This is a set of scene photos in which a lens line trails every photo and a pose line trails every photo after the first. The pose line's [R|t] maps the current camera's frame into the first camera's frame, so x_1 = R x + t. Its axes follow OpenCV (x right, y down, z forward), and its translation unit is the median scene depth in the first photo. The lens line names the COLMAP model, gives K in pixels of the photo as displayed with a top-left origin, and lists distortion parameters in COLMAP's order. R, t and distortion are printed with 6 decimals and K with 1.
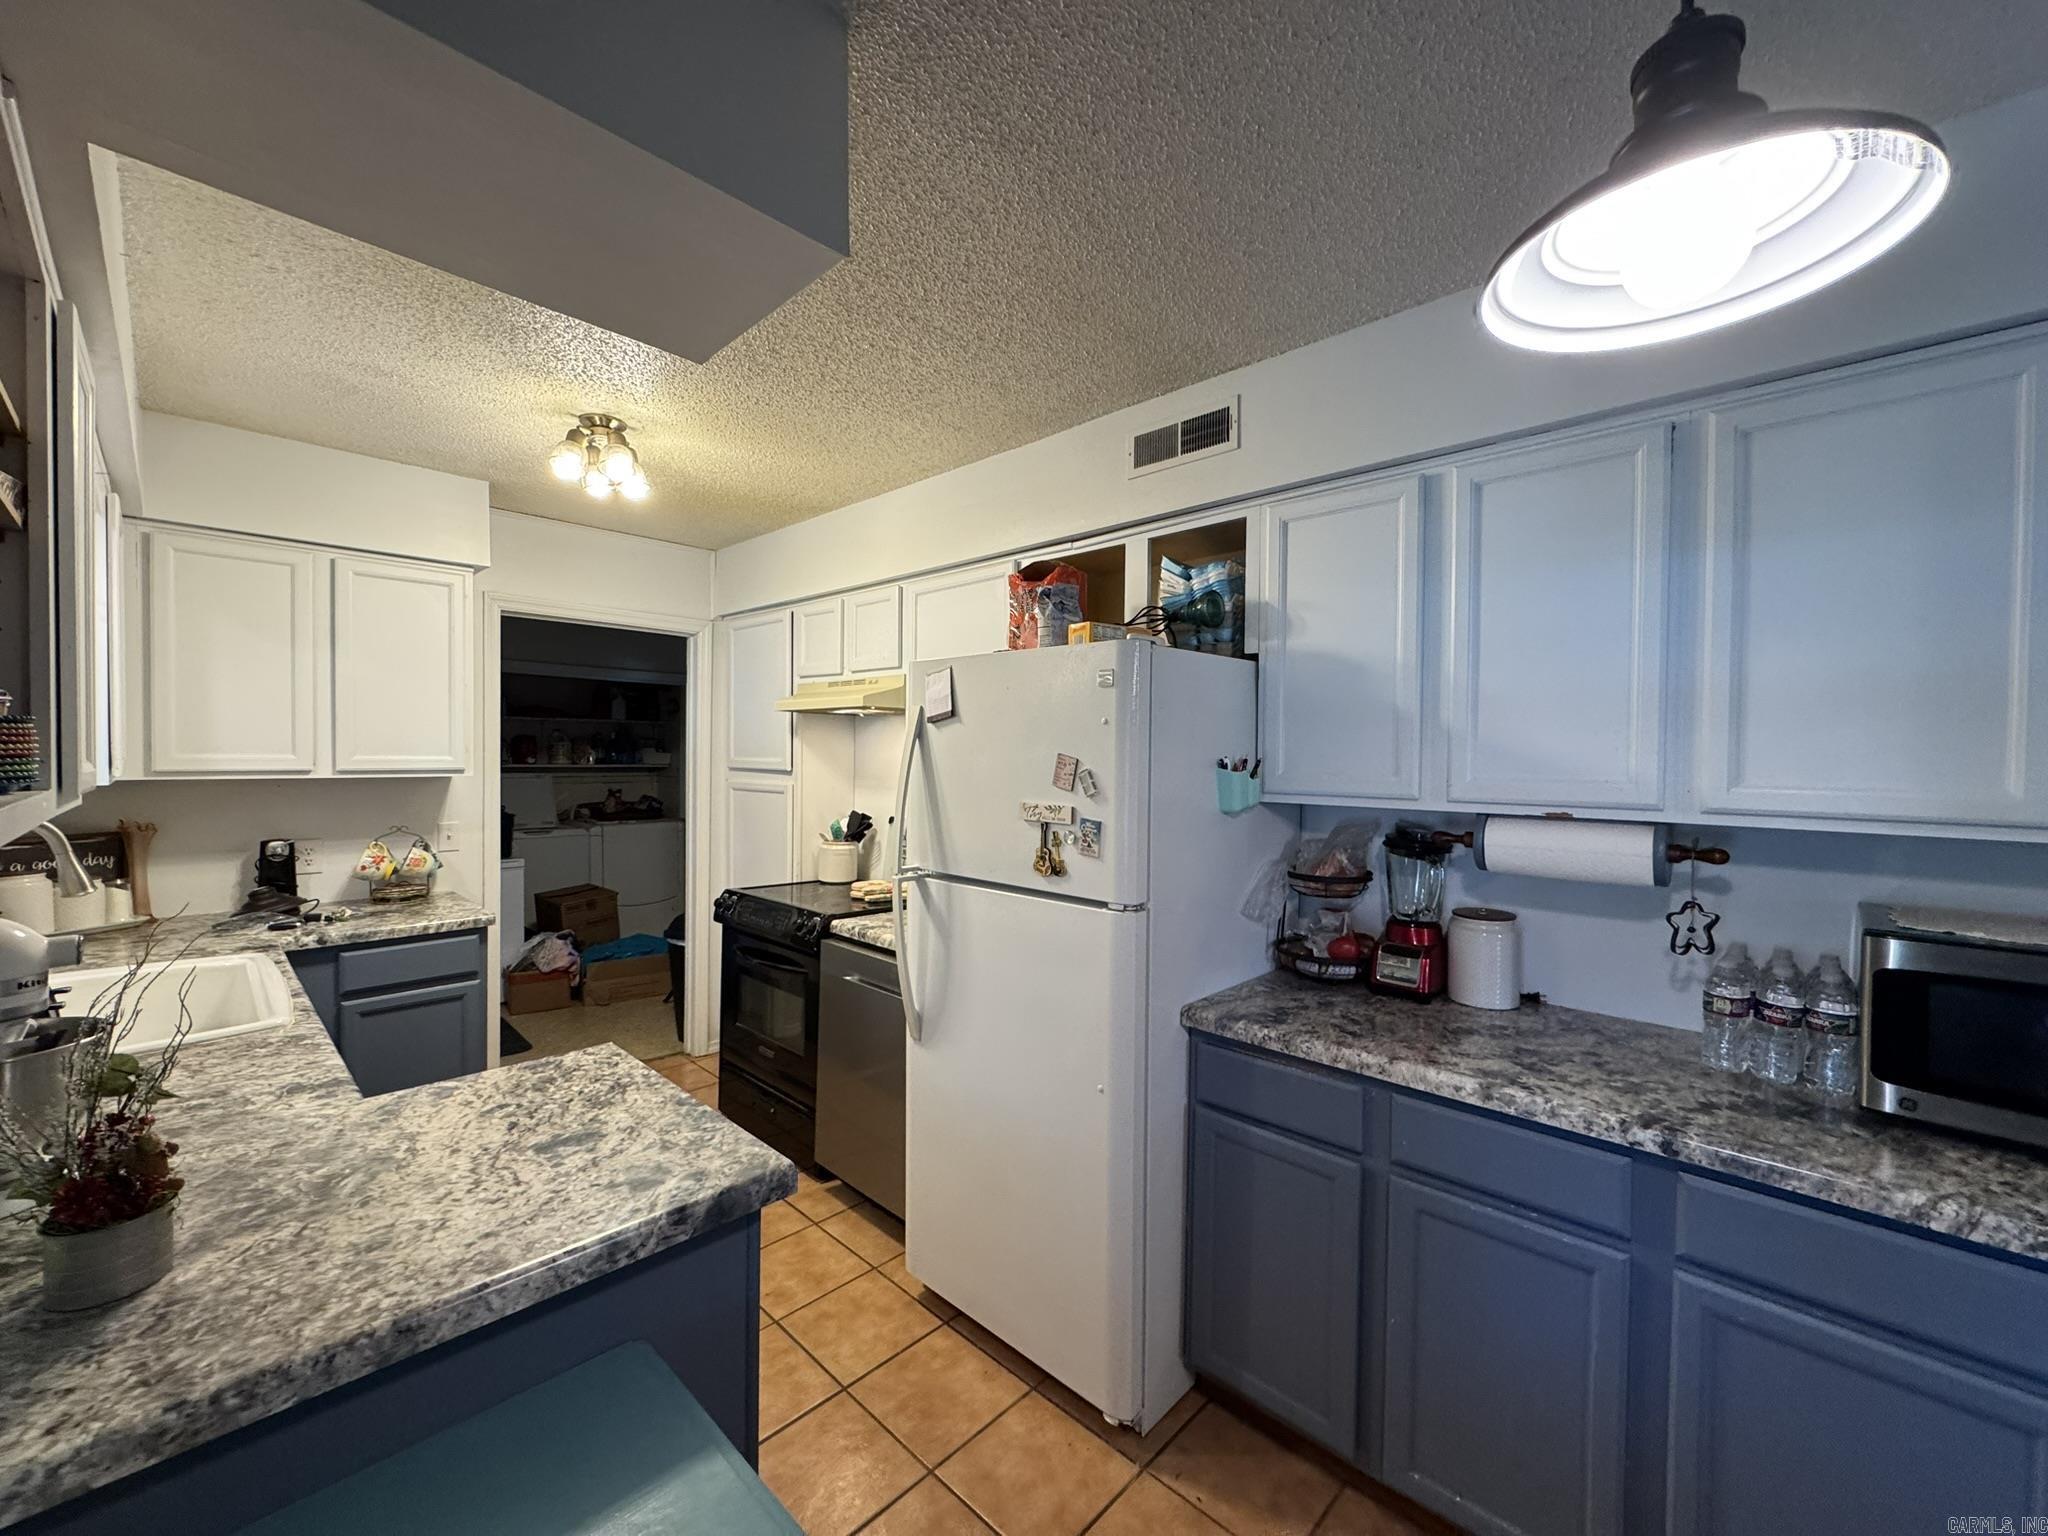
lens RADIAL K [[814.4, 0, 1021.4], [0, 814.4, 767.4], [0, 0, 1]] dist [-0.000783, 0.000070]
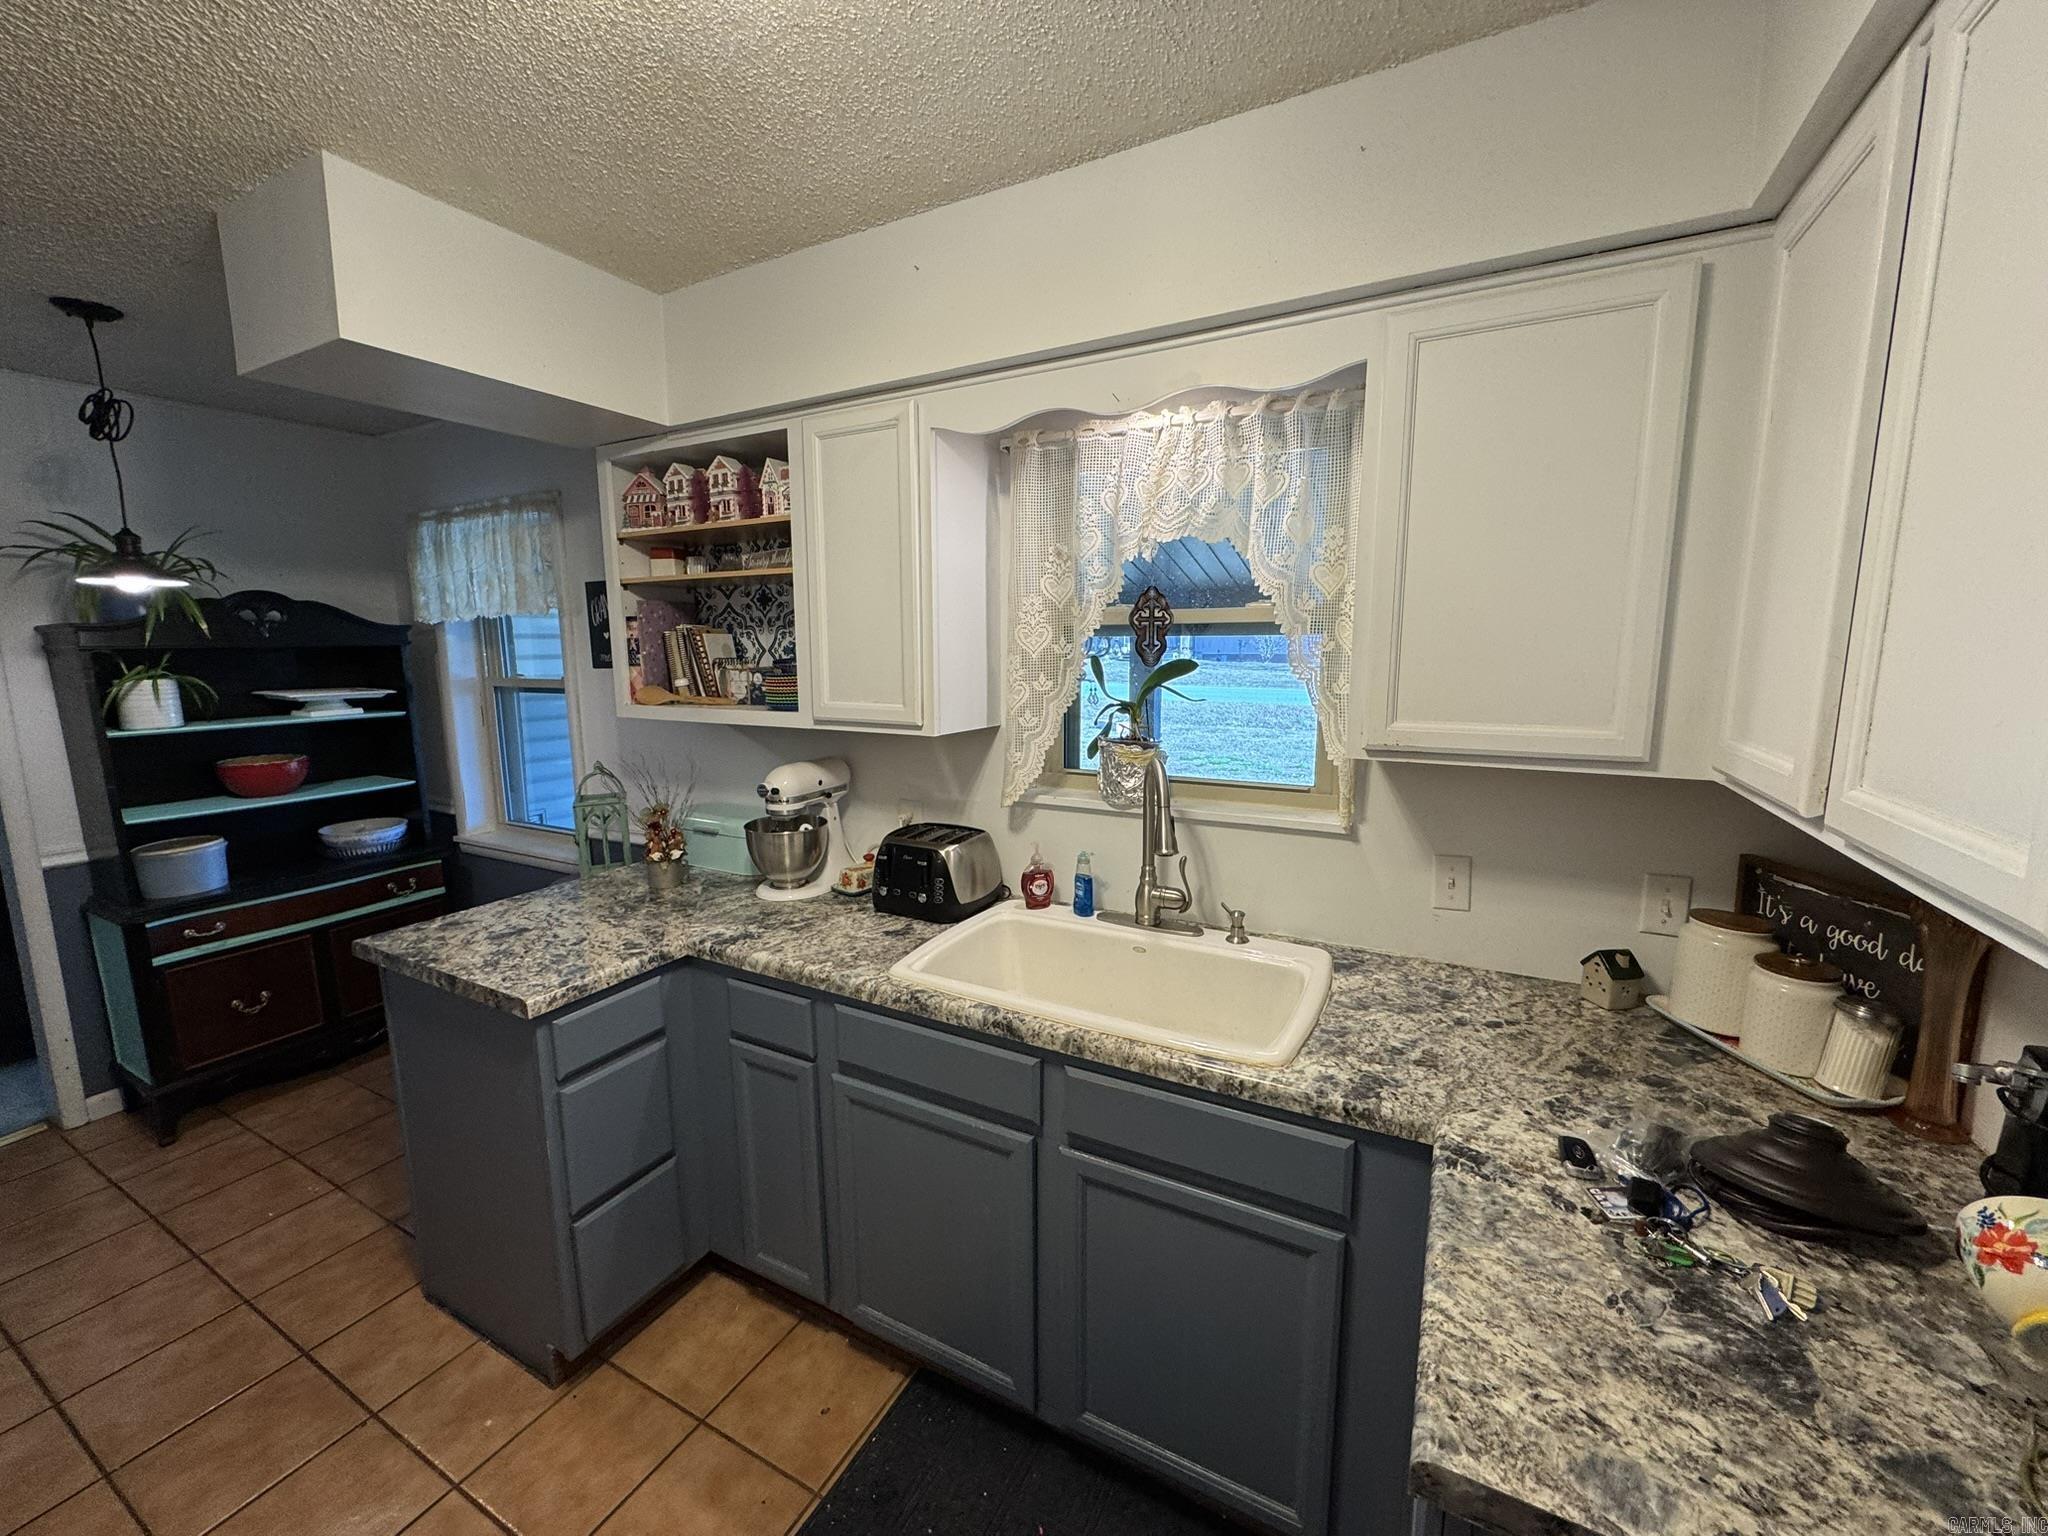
lens RADIAL K [[814.4, 0, 1021.4], [0, 814.4, 767.4], [0, 0, 1]] dist [-0.000783, 0.000070]
pose [[-0.965188, 0.037152, -0.258905, -0.962359], [-0.005600, 0.986698, 0.162465, -0.123767], [0.261497, 0.158259, -0.952142, 2.348870]]
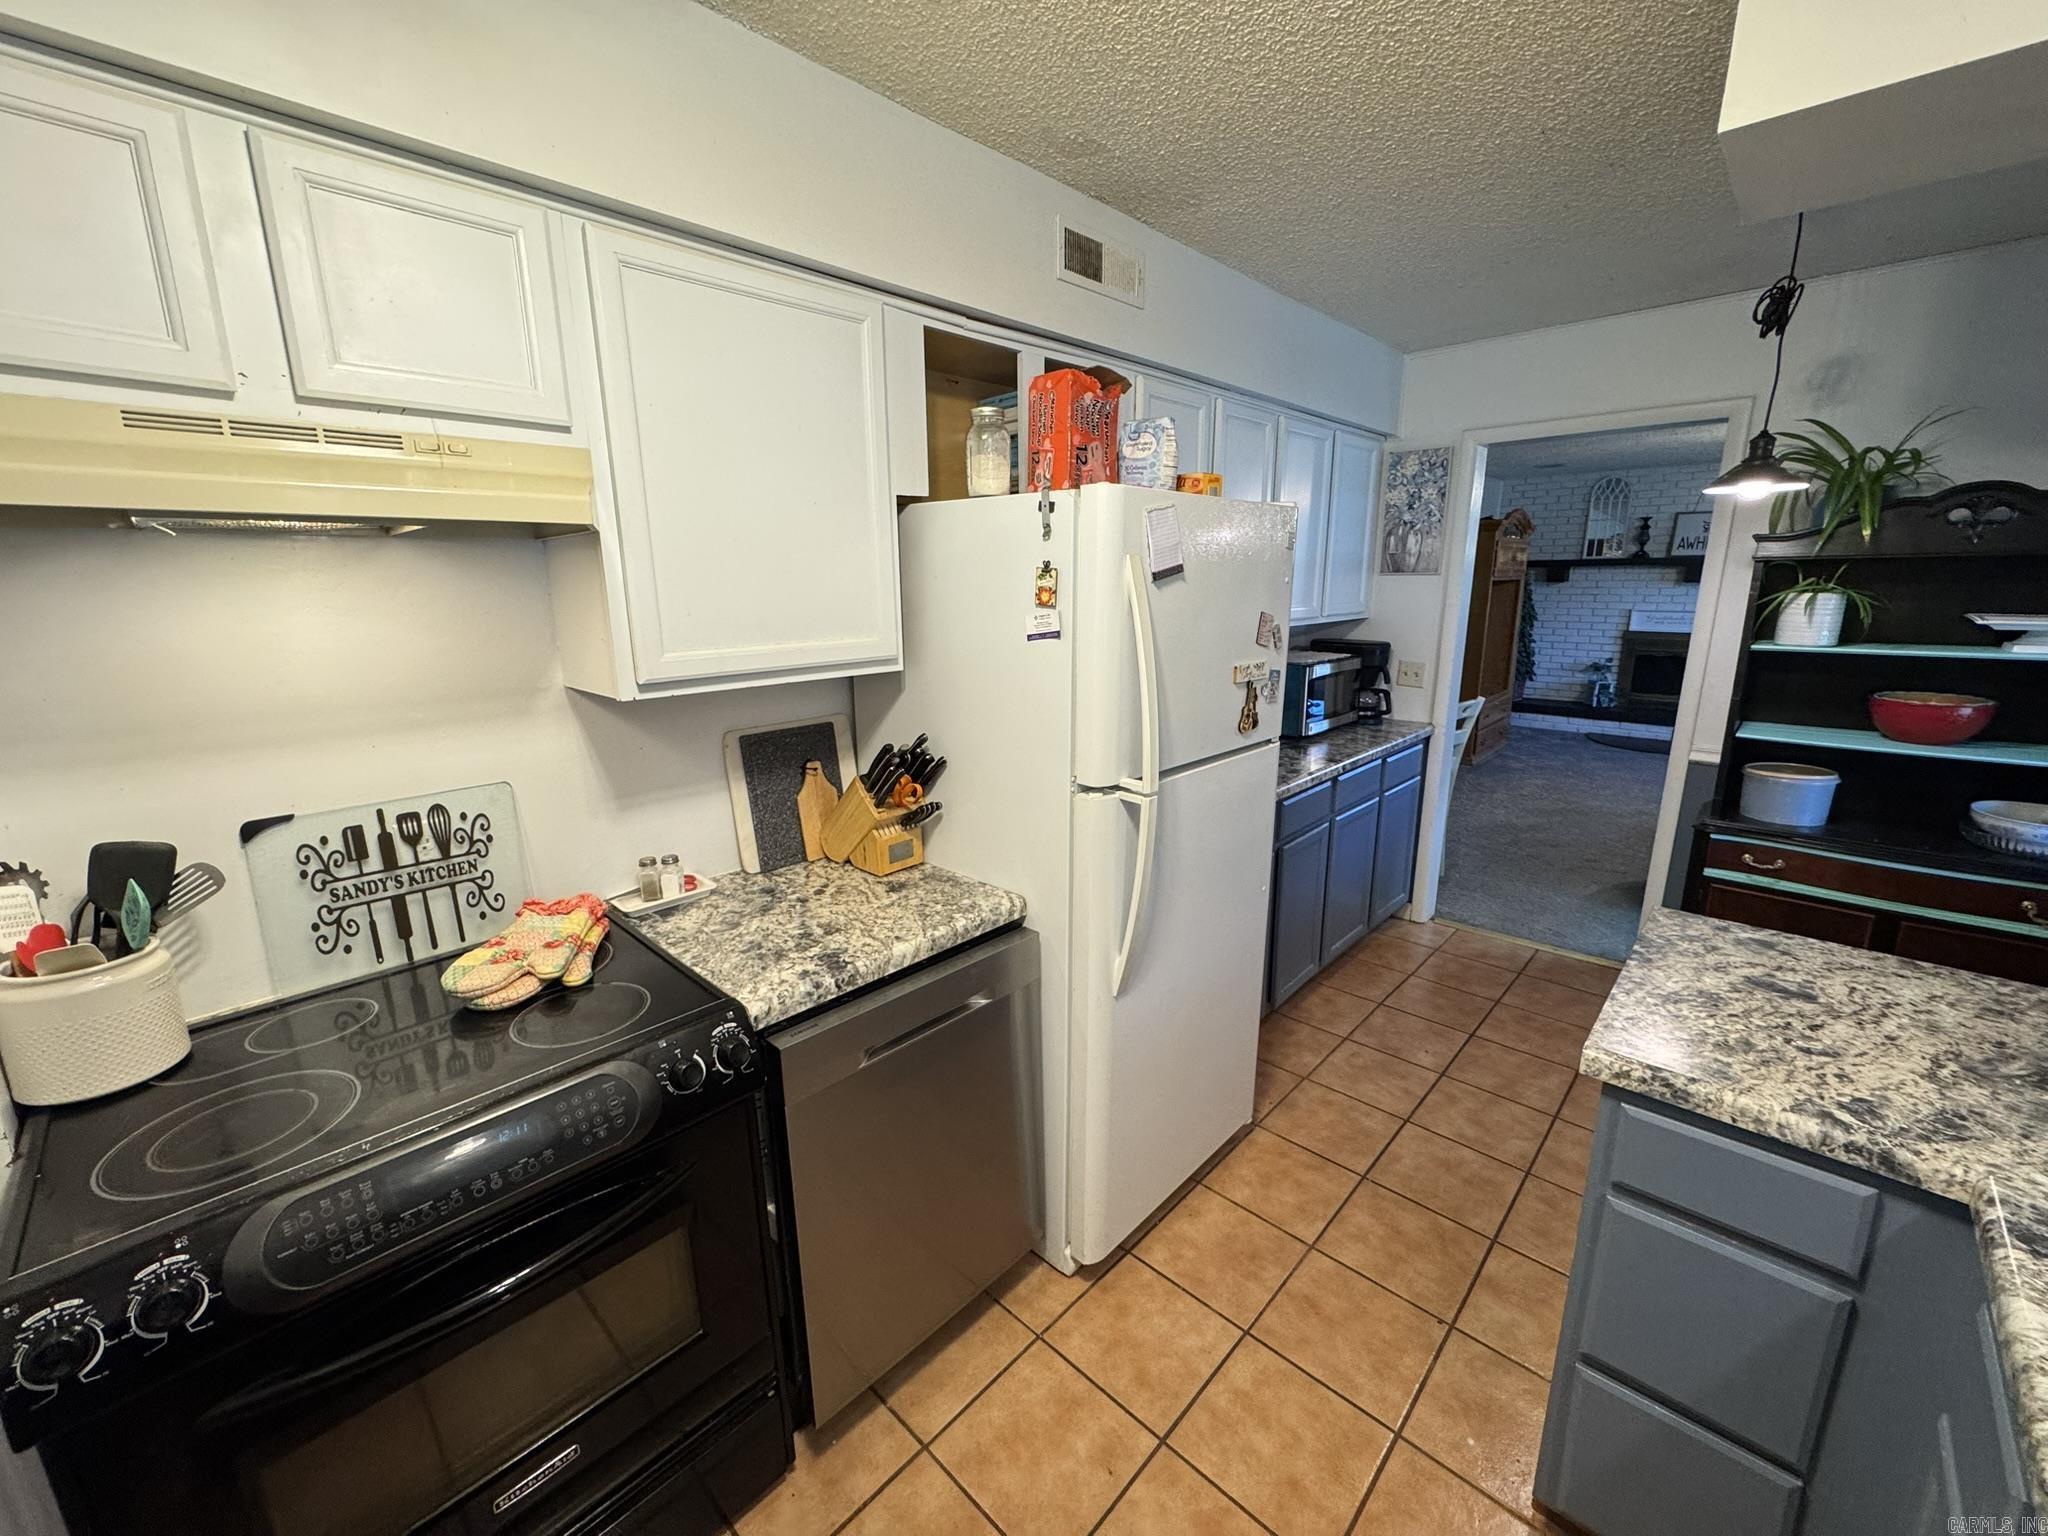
lens RADIAL K [[816.9, 0, 1018.8], [0, 816.9, 766.5], [0, 0, 1]] dist [-0.009086, 0.002677]
pose [[0.003935, -0.239799, 0.970814, -1.317397], [0.026117, 0.970515, 0.239620, -0.108426], [-0.999651, 0.024412, 0.010082, 1.702661]]
